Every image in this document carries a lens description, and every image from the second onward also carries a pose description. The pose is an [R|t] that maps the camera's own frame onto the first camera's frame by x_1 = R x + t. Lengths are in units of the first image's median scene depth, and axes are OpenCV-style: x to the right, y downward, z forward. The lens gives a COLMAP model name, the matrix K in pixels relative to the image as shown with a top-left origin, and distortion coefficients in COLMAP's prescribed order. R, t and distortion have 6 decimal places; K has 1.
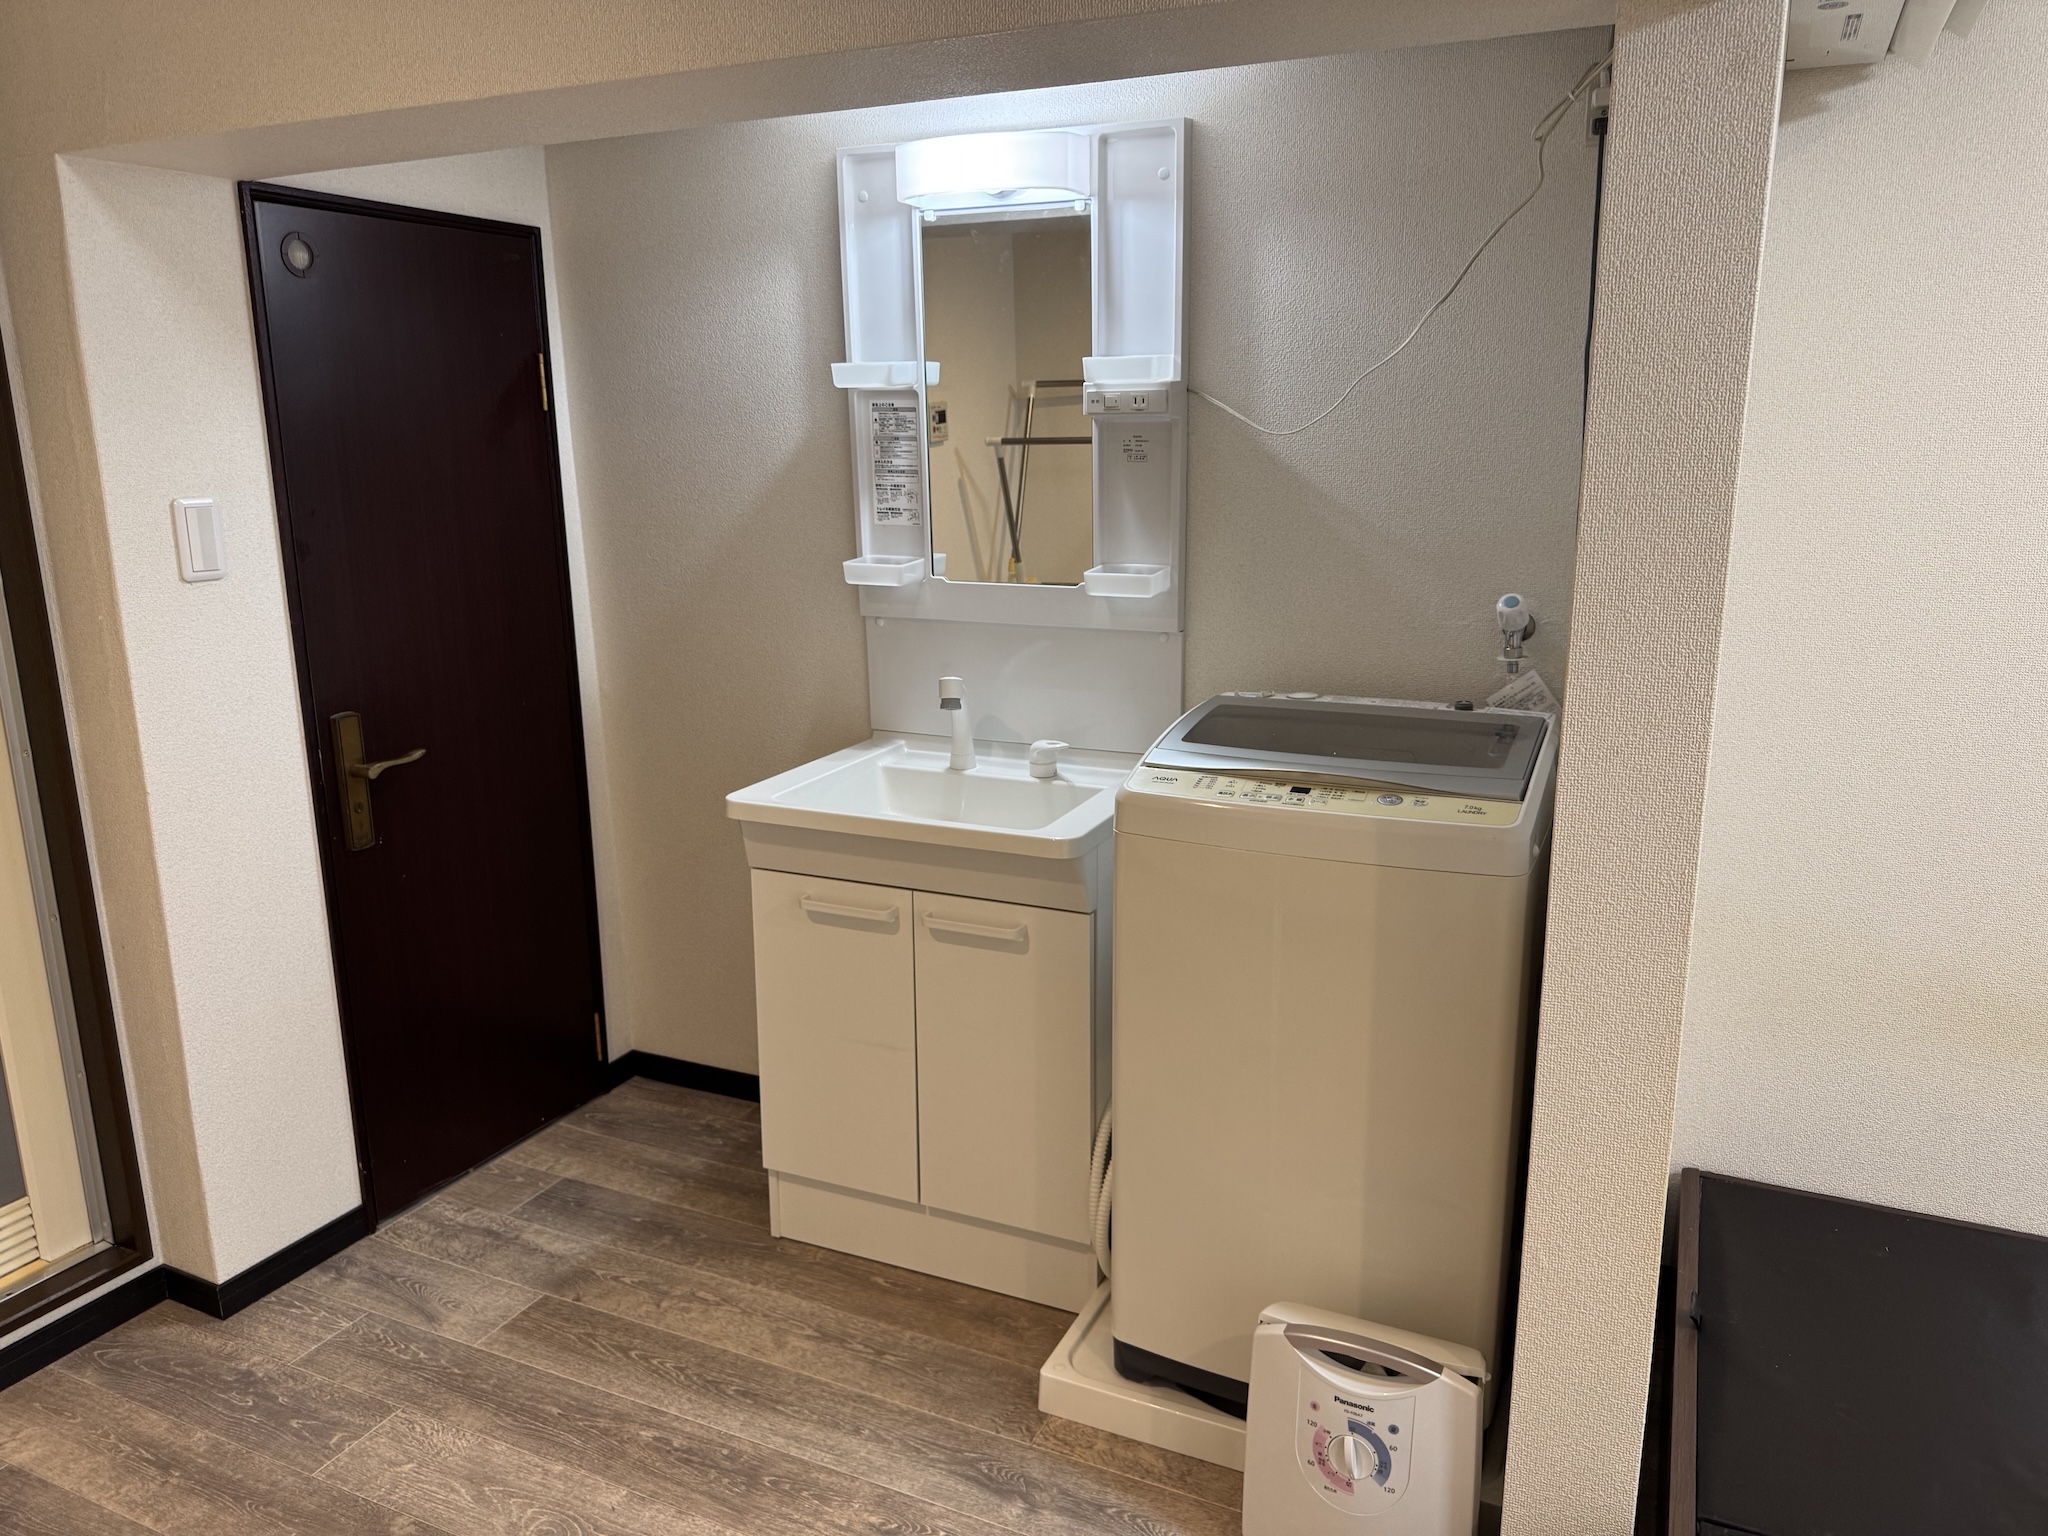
lens RADIAL K [[1449.1, 0, 1024.0], [0, 1449.1, 768.0], [0, 0, 1]] dist [0.049936, -0.047653]
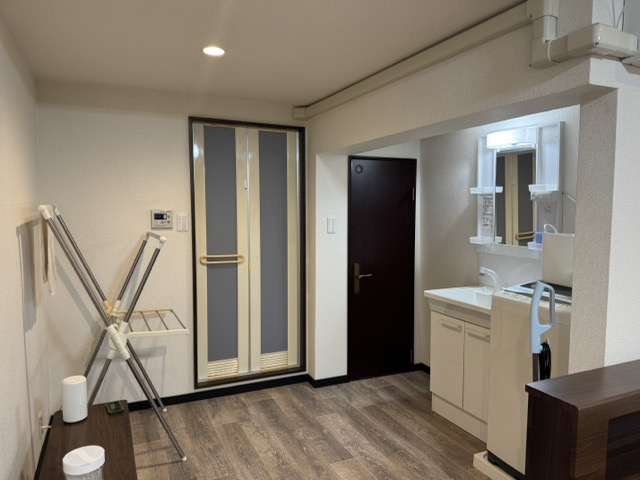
lens RADIAL K [[452.5, 0, 315.4], [0, 452.5, 240.9], [0, 0, 1]] dist [0.107702, -0.147833]
pose [[0.767443, 0.058972, -0.638400, 0.361633], [-0.151310, 0.984291, -0.090971, 0.043112], [0.623007, 0.166411, 0.764310, -0.197683]]
